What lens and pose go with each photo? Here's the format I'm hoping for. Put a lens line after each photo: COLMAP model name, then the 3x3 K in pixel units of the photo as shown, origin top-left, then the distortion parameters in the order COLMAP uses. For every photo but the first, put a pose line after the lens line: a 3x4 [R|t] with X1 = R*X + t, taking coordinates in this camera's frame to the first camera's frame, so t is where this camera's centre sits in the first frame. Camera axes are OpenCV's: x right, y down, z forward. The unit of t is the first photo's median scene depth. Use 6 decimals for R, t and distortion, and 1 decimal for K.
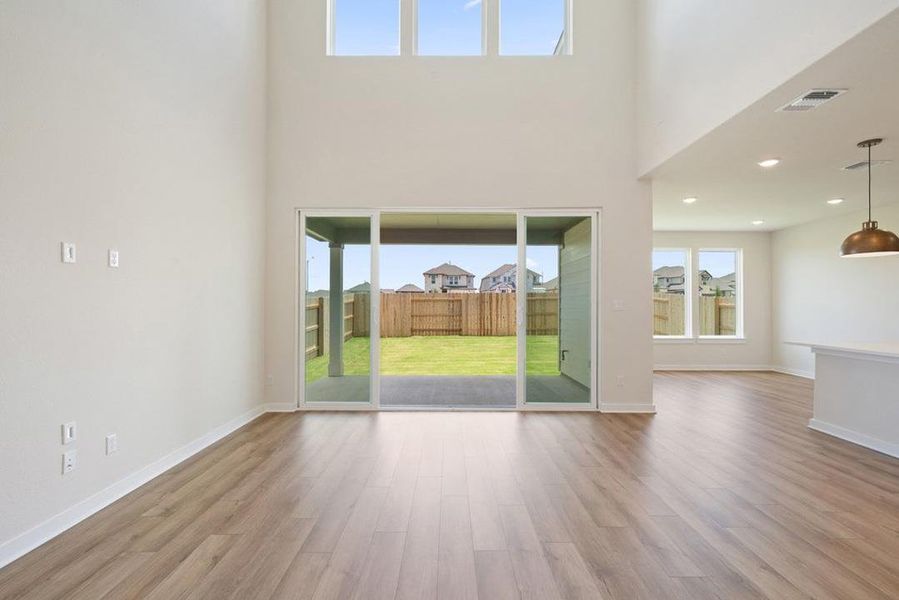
lens RADIAL K [[384.5, 0, 450.1], [0, 384.5, 302.0], [0, 0, 1]] dist [-0.002117, 0.000252]
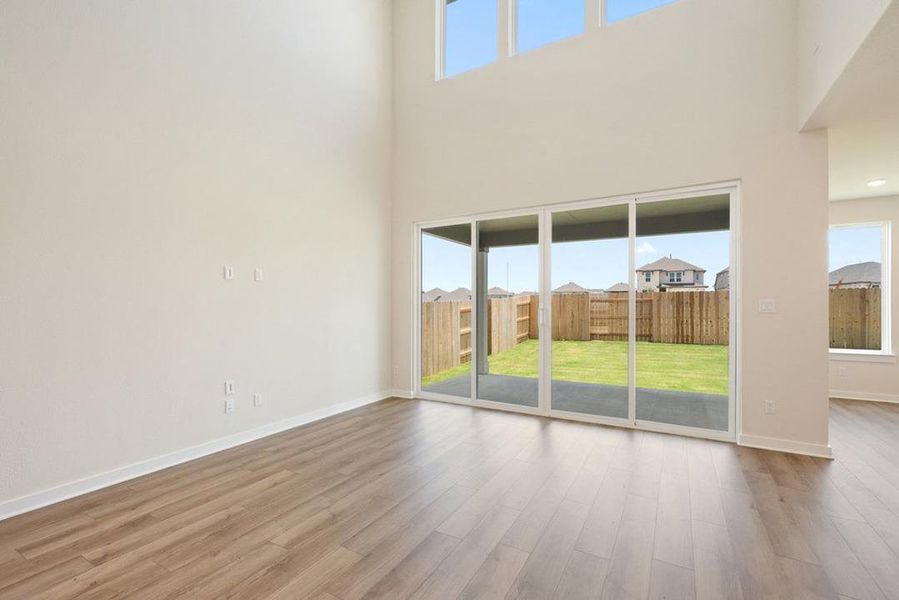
lens RADIAL K [[399.9, 0, 449.9], [0, 399.9, 304.5], [0, 0, 1]] dist [-0.000919, -0.000275]
pose [[0.867002, -0.002889, -0.498295, 0.116102], [0.004309, 0.999989, 0.001700, 0.000481], [0.498285, -0.003621, 0.867006, 0.006684]]
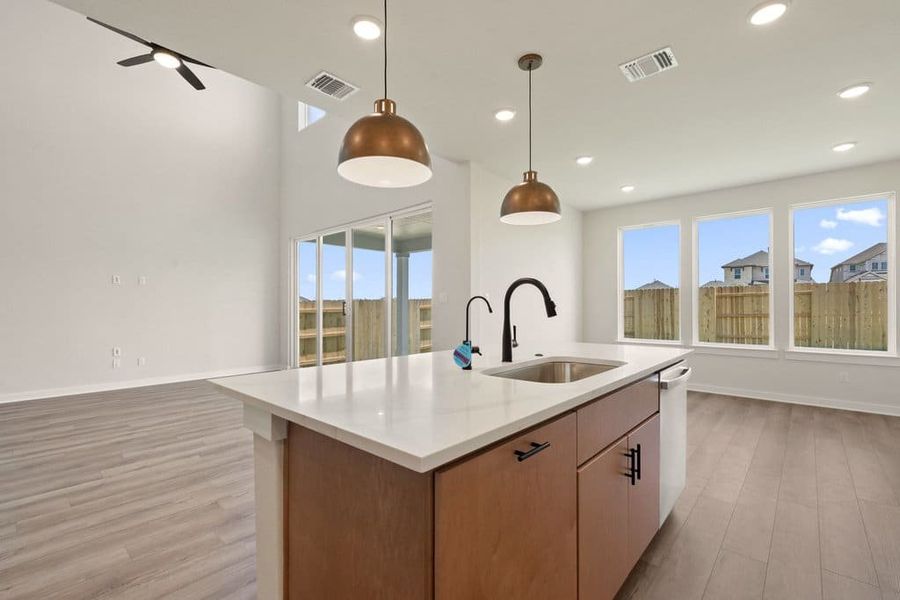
lens RADIAL K [[400.3, 0, 451.0], [0, 400.3, 299.7], [0, 0, 1]] dist [-0.000919, -0.000275]
pose [[0.739938, -0.016368, -0.672476, 0.452767], [0.008455, 0.999851, -0.015032, 0.011450], [0.672622, 0.005437, 0.739966, 0.104767]]
